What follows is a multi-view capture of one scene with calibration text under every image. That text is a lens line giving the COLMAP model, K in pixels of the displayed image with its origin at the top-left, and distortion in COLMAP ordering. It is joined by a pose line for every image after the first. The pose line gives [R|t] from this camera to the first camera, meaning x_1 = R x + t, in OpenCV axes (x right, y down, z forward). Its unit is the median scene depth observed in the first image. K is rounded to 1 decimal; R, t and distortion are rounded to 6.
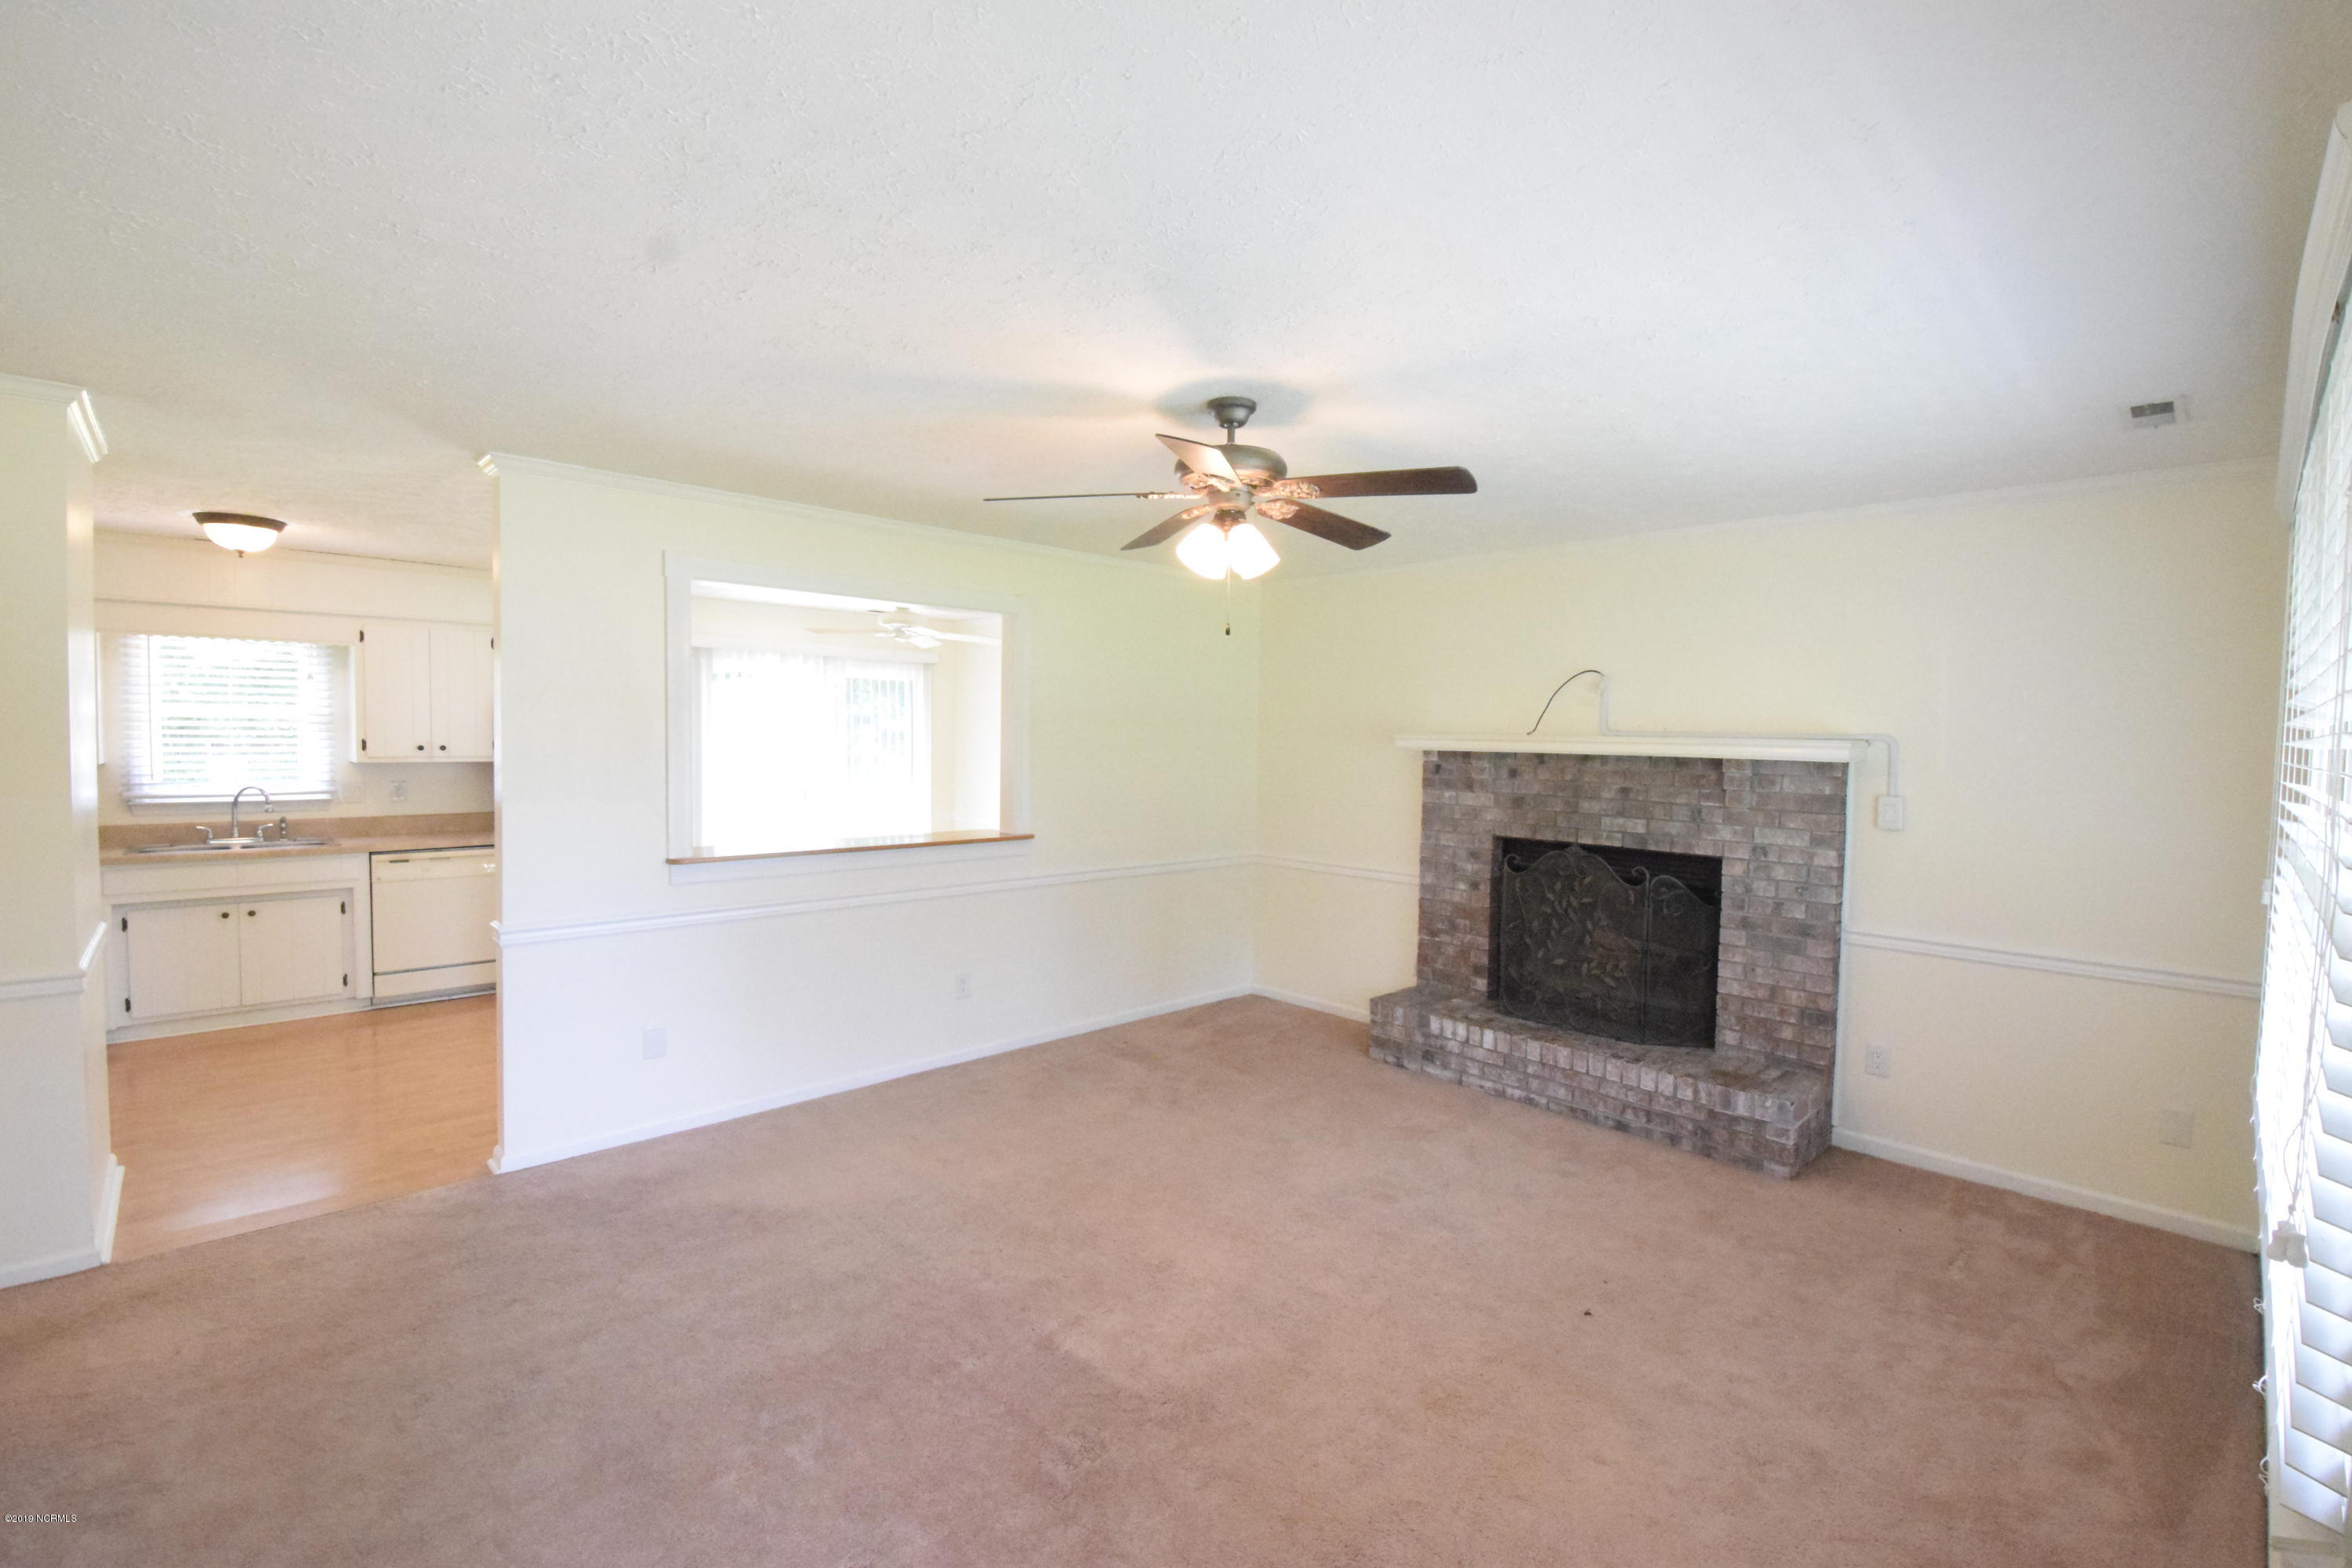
lens RADIAL K [[1026.8, 0, 1173.3], [0, 1026.8, 784.1], [0, 0, 1]] dist [0.000895, -0.013733]
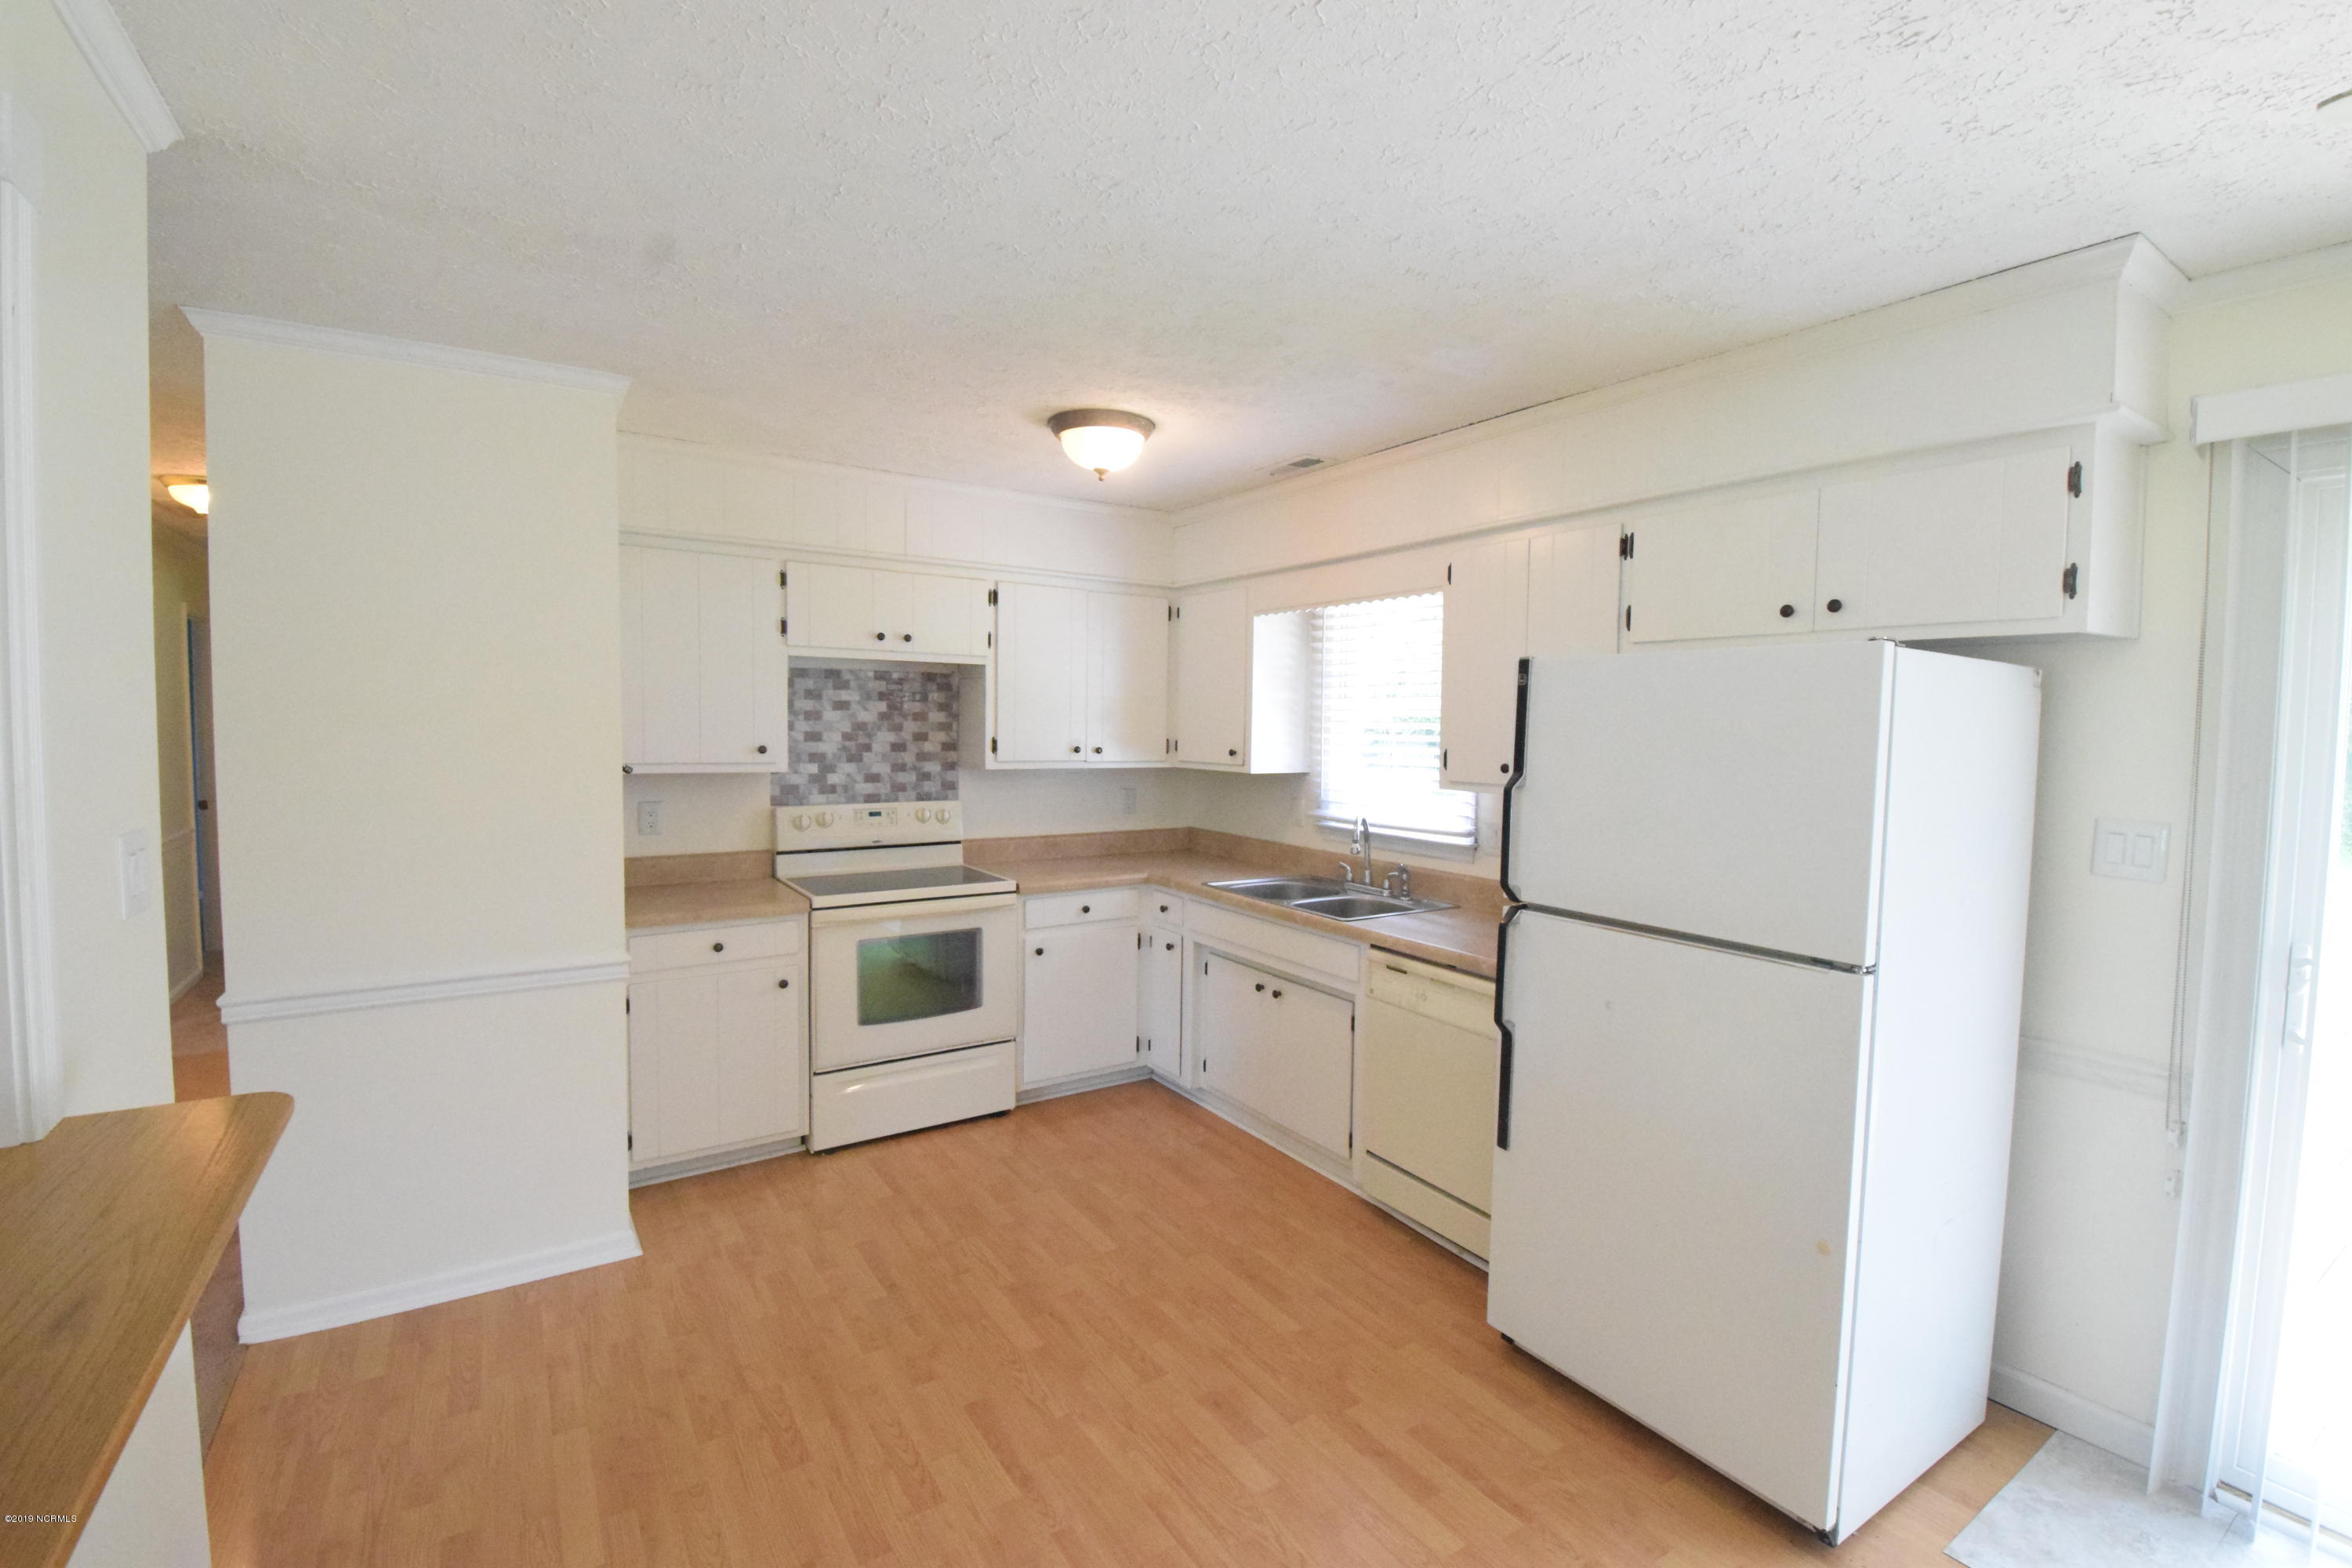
lens RADIAL K [[1026.8, 0, 1190.6], [0, 1026.8, 779.1], [0, 0, 1]] dist [0.000895, -0.013733]
pose [[-0.178480, 0.039006, -0.983170, -0.192856], [-0.059455, 0.996961, 0.050347, -0.050408], [0.982146, 0.067440, -0.175618, 1.003060]]
